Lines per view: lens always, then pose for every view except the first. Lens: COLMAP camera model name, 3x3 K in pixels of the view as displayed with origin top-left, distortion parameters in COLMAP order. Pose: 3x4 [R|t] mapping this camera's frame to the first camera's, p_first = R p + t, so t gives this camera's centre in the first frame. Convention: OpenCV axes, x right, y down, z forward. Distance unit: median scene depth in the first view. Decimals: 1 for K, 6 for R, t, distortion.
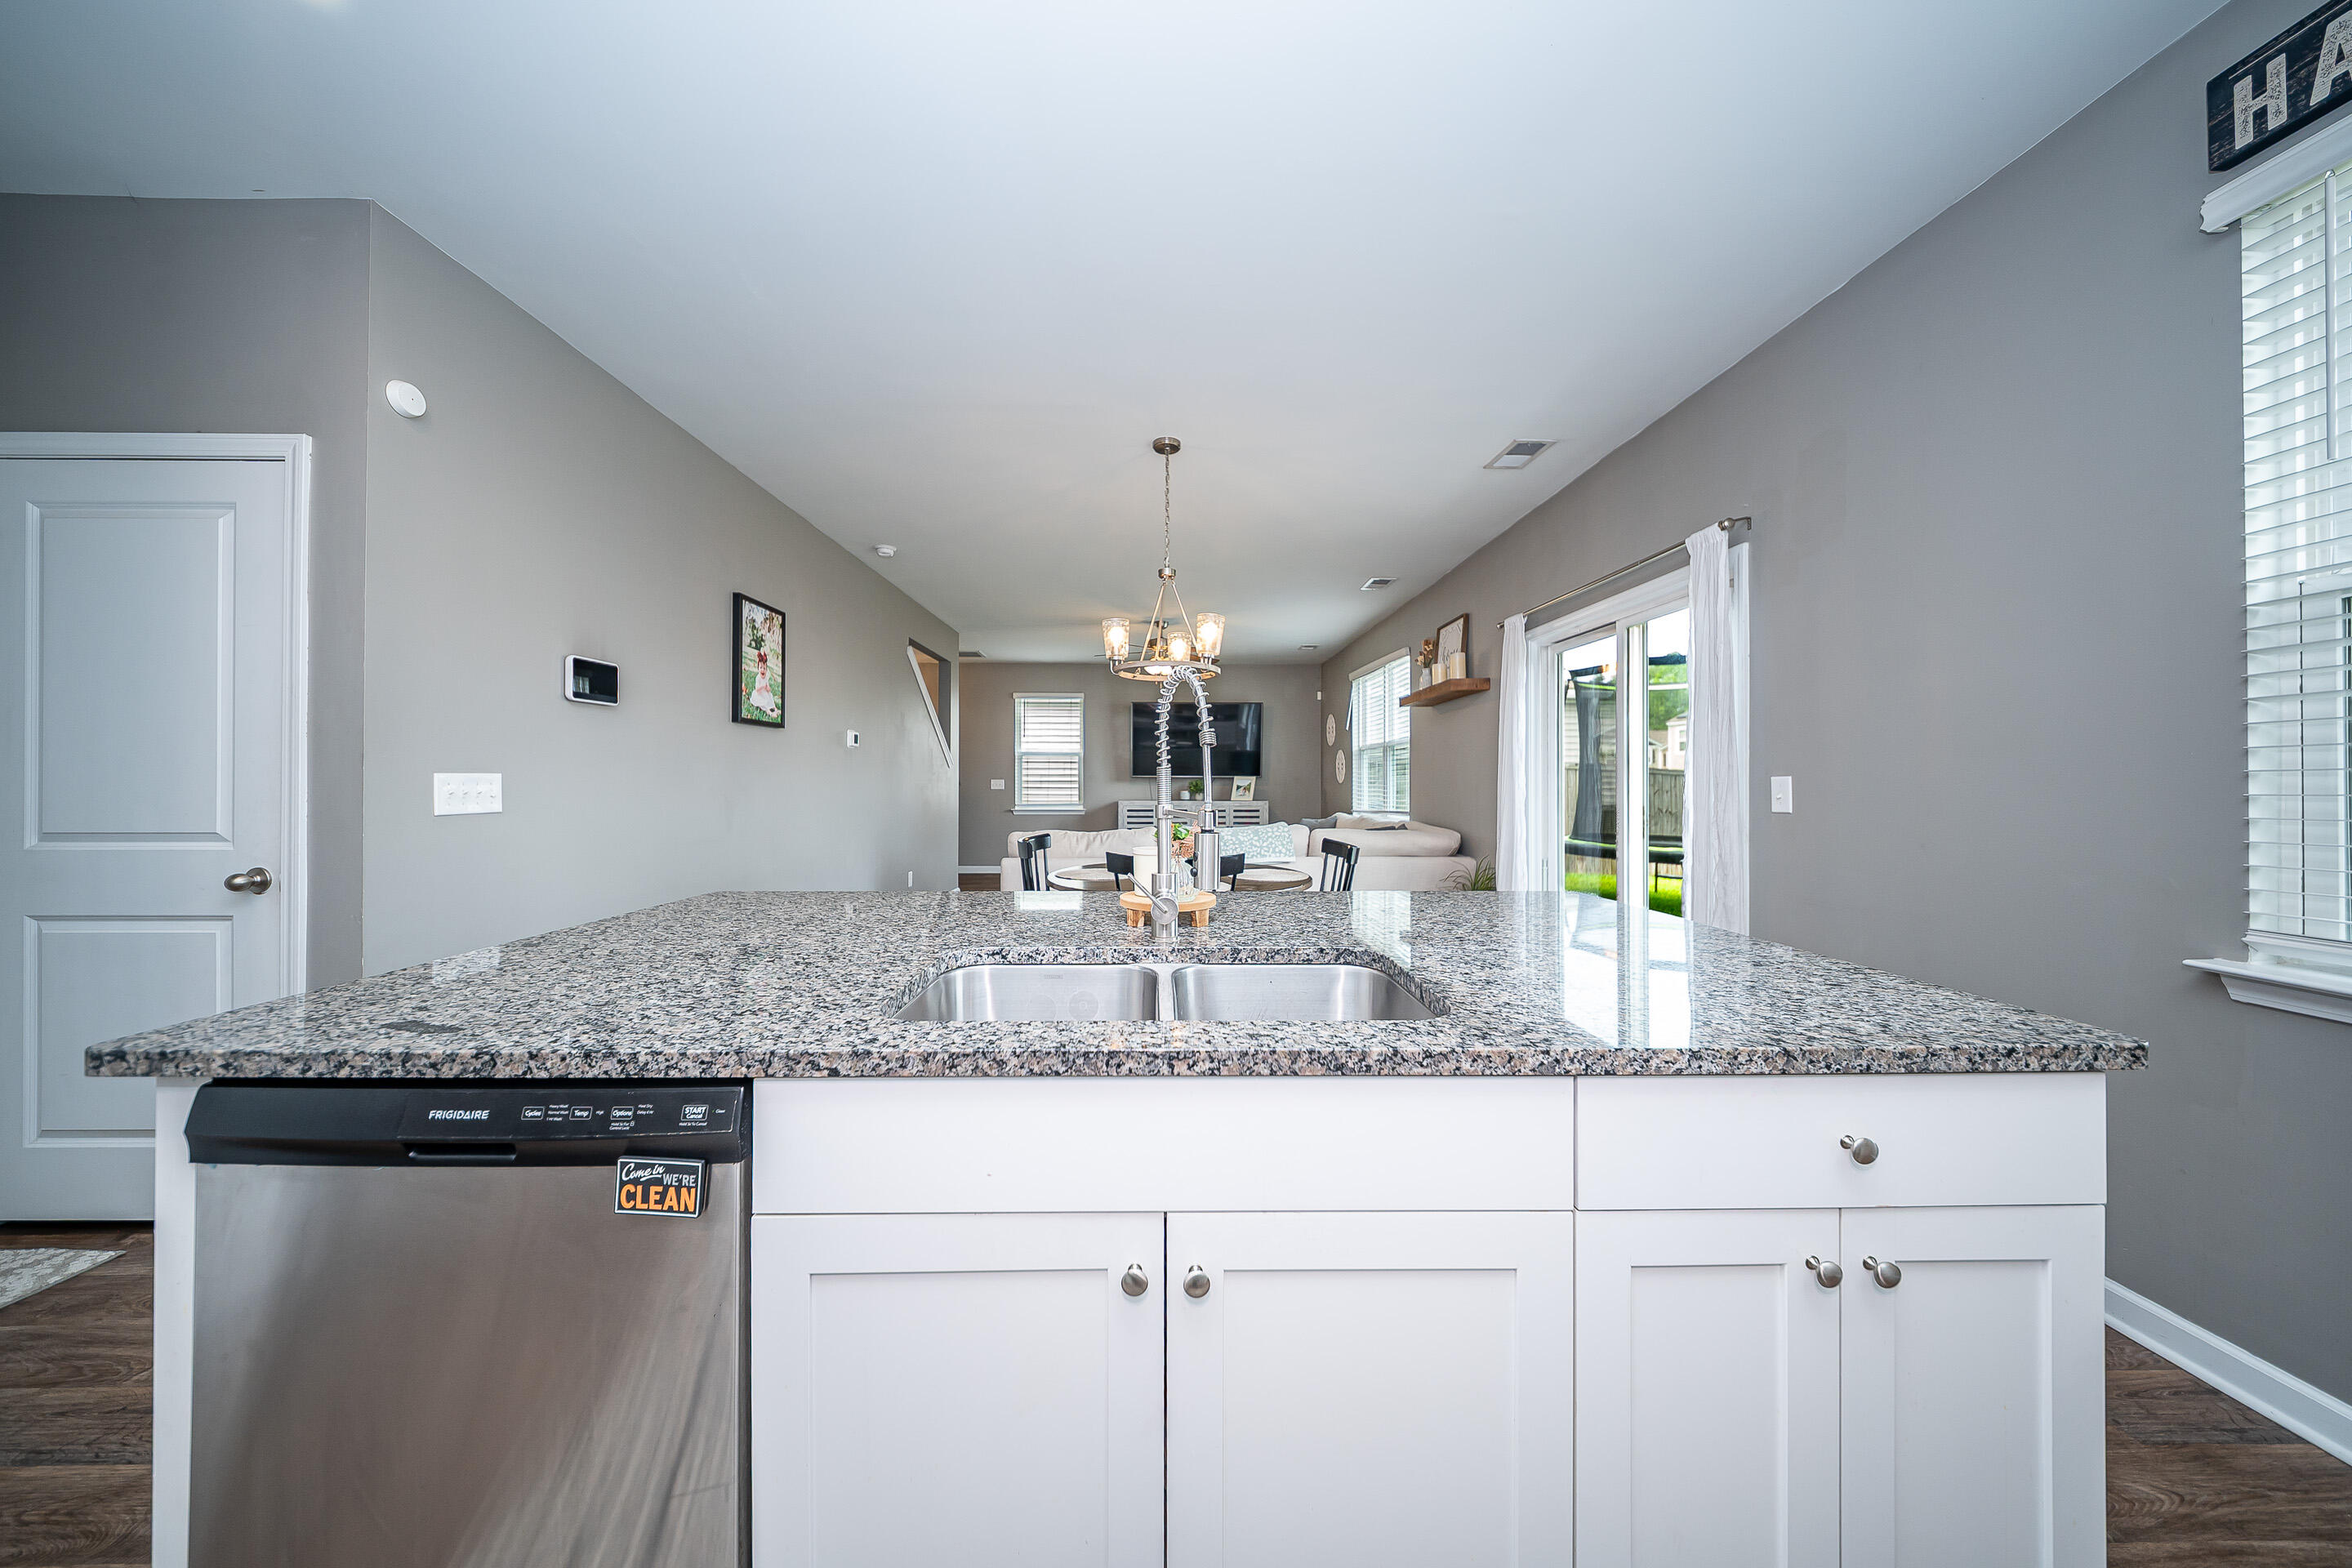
lens RADIAL K [[713.1, 0, 1176.0], [0, 713.1, 784.0], [0, 0, 1]] dist [0.003440, -0.000036]
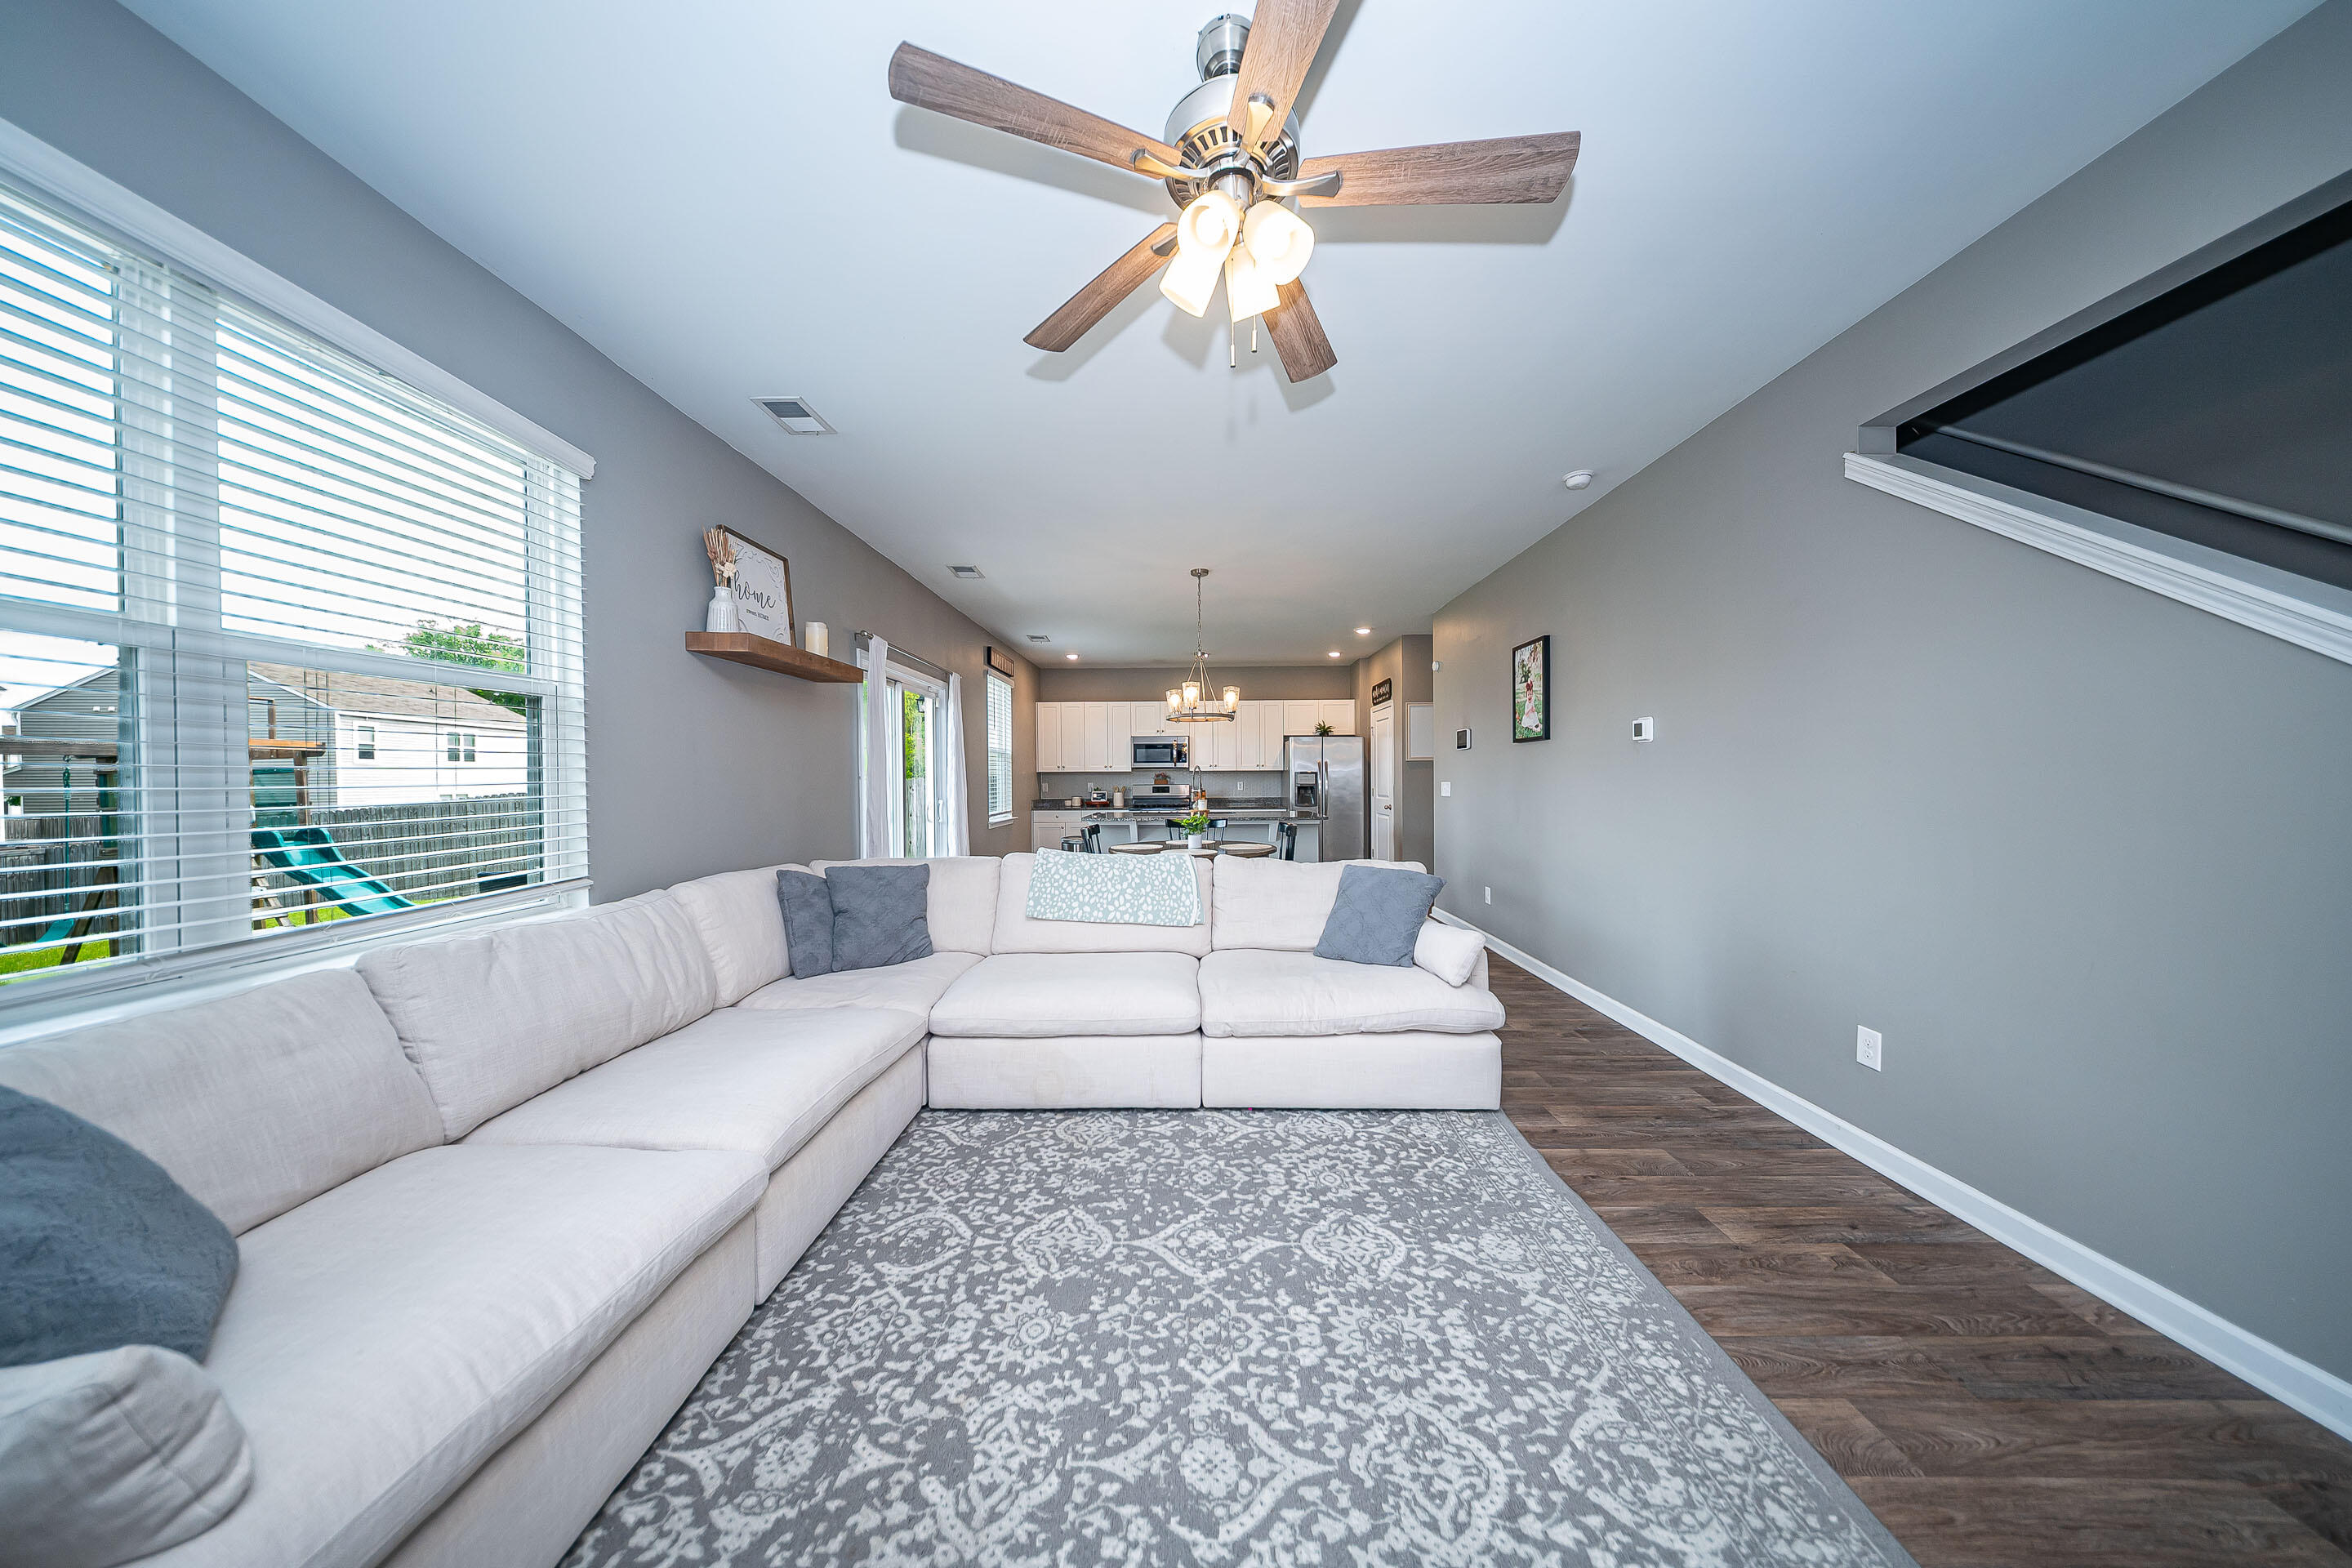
lens RADIAL K [[720.1, 0, 1174.7], [0, 720.1, 791.6], [0, 0, 1]] dist [0.014350, -0.008249]
pose [[-0.999020, 0.003824, 0.044084, -0.010702], [0.004729, 0.999779, 0.020460, -0.010013], [-0.043996, 0.020648, -0.998818, 0.940595]]
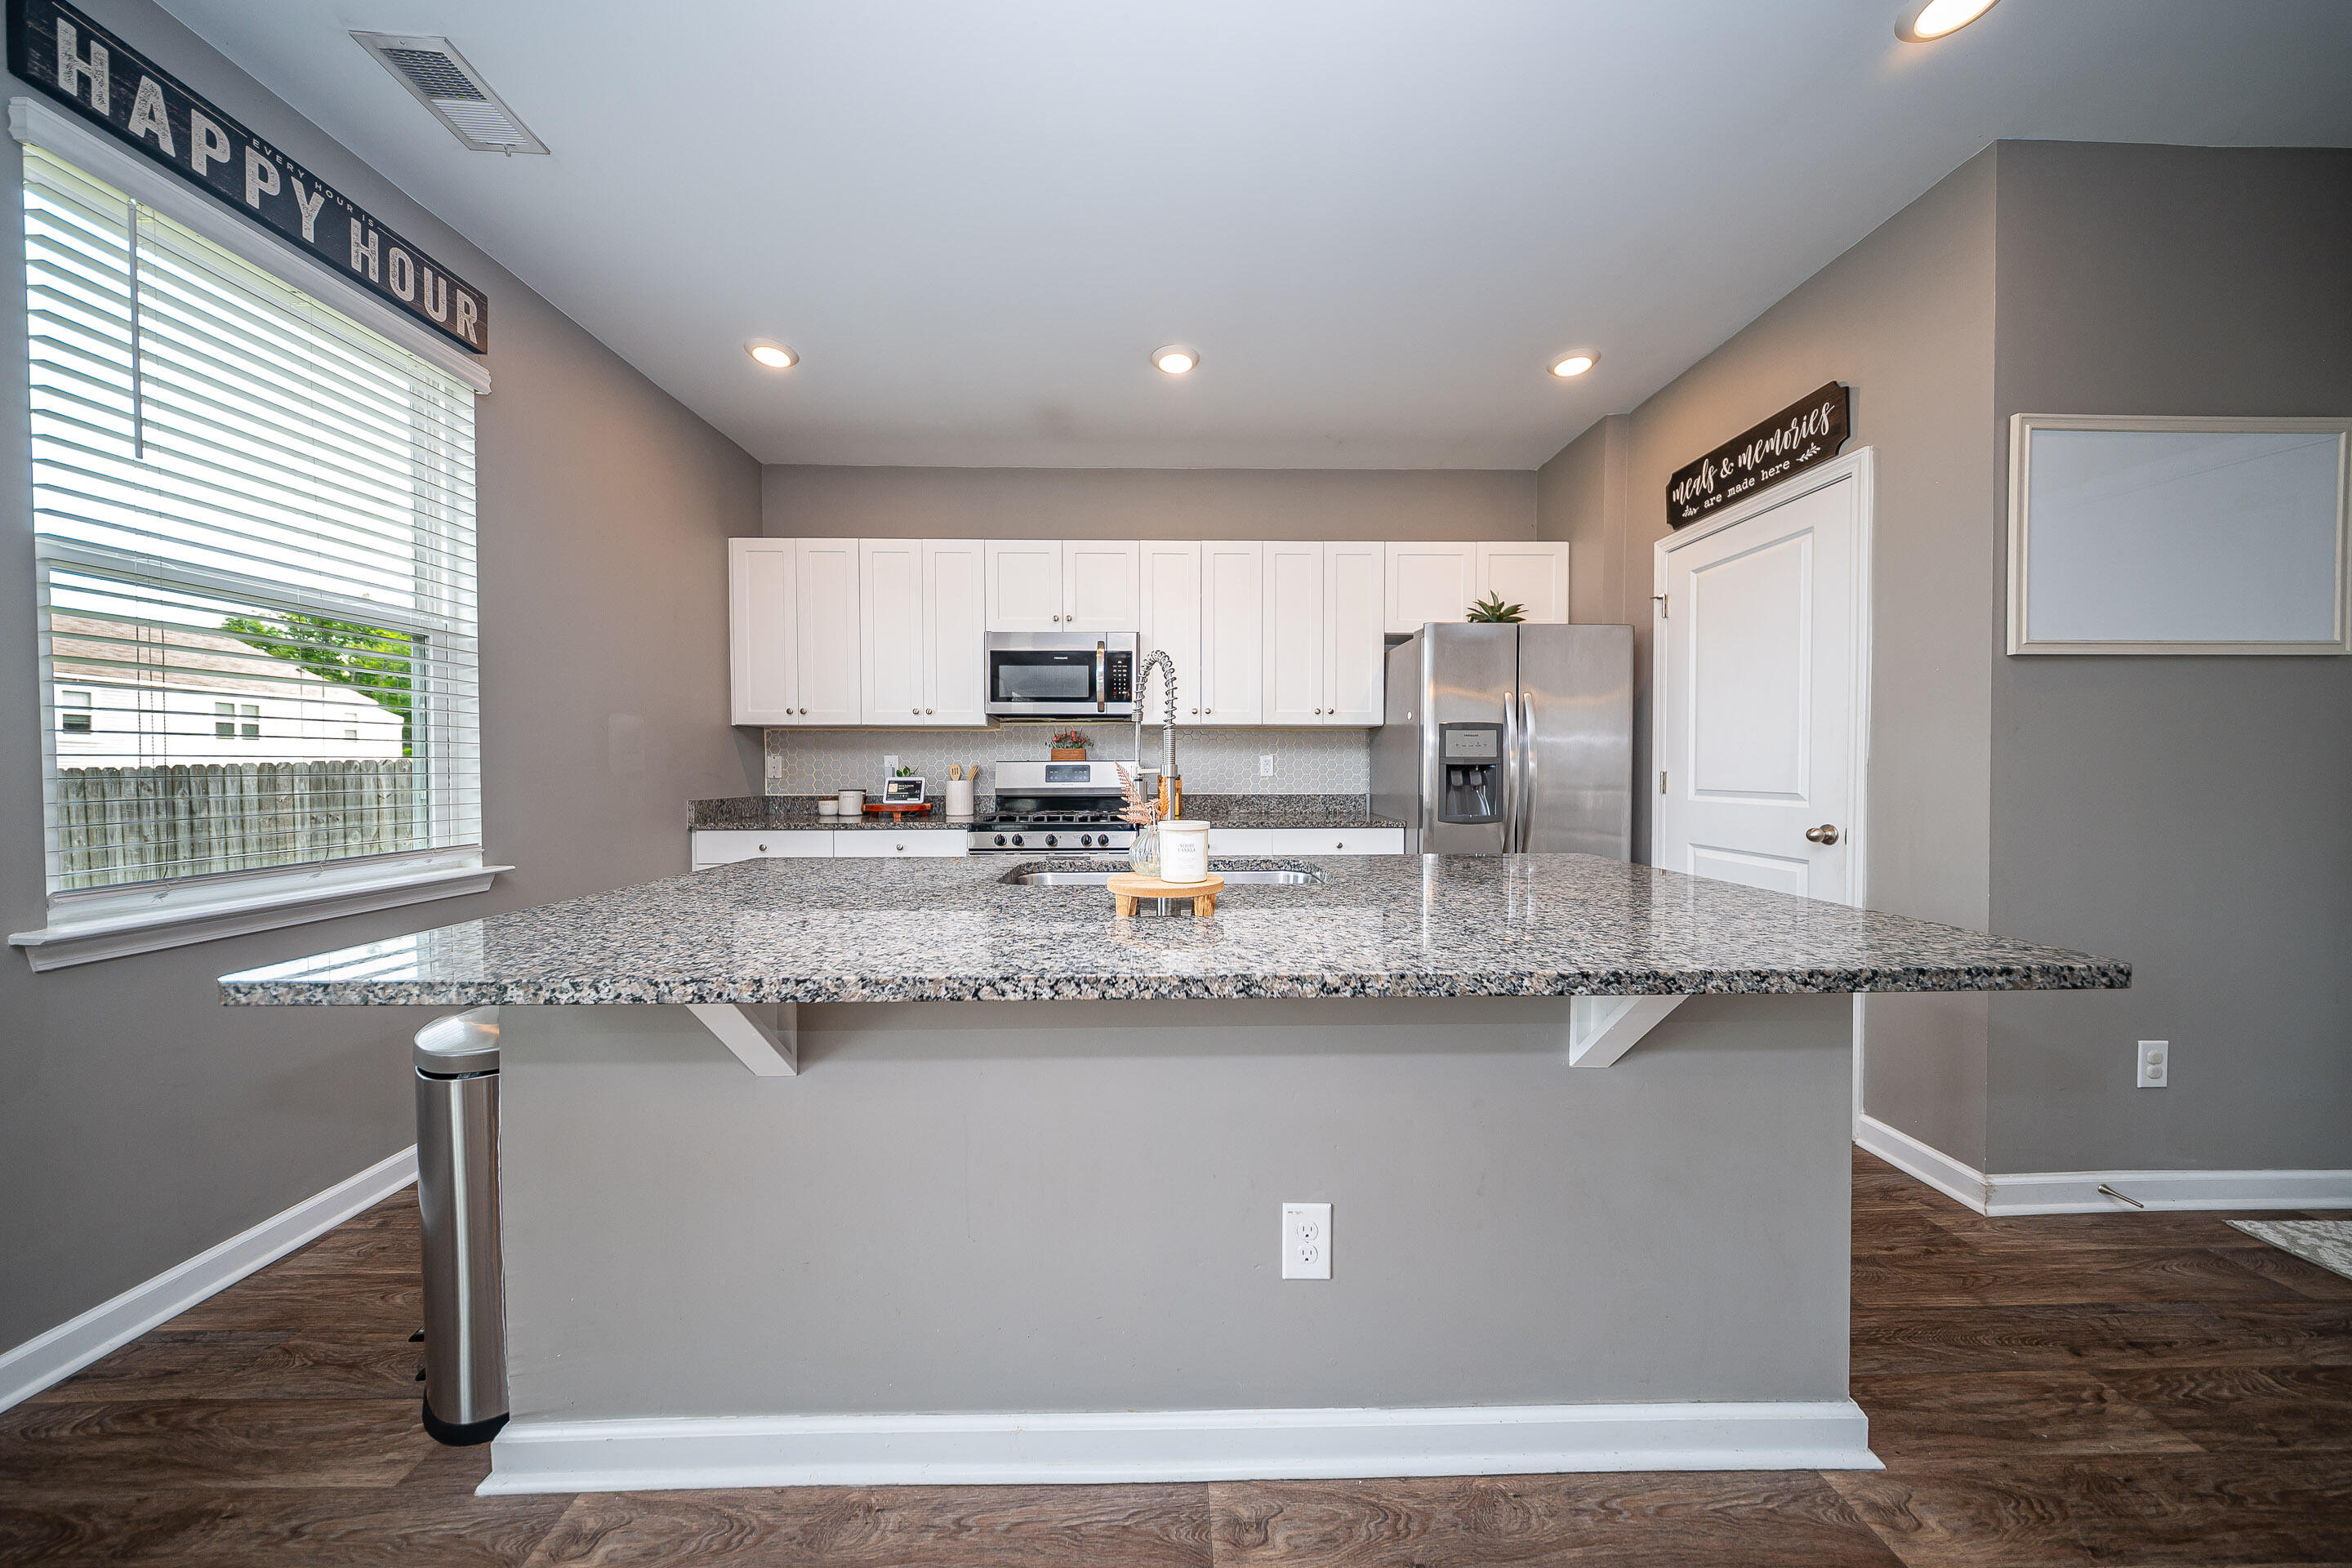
lens RADIAL K [[708.8, 0, 1169.8], [0, 708.8, 790.5], [0, 0, 1]] dist [0.000557, -0.000057]
pose [[-0.999998, -0.000533, 0.002088, -0.002655], [-0.000462, 0.999418, 0.034111, 0.004249], [-0.002105, 0.034110, -0.999416, 0.274289]]
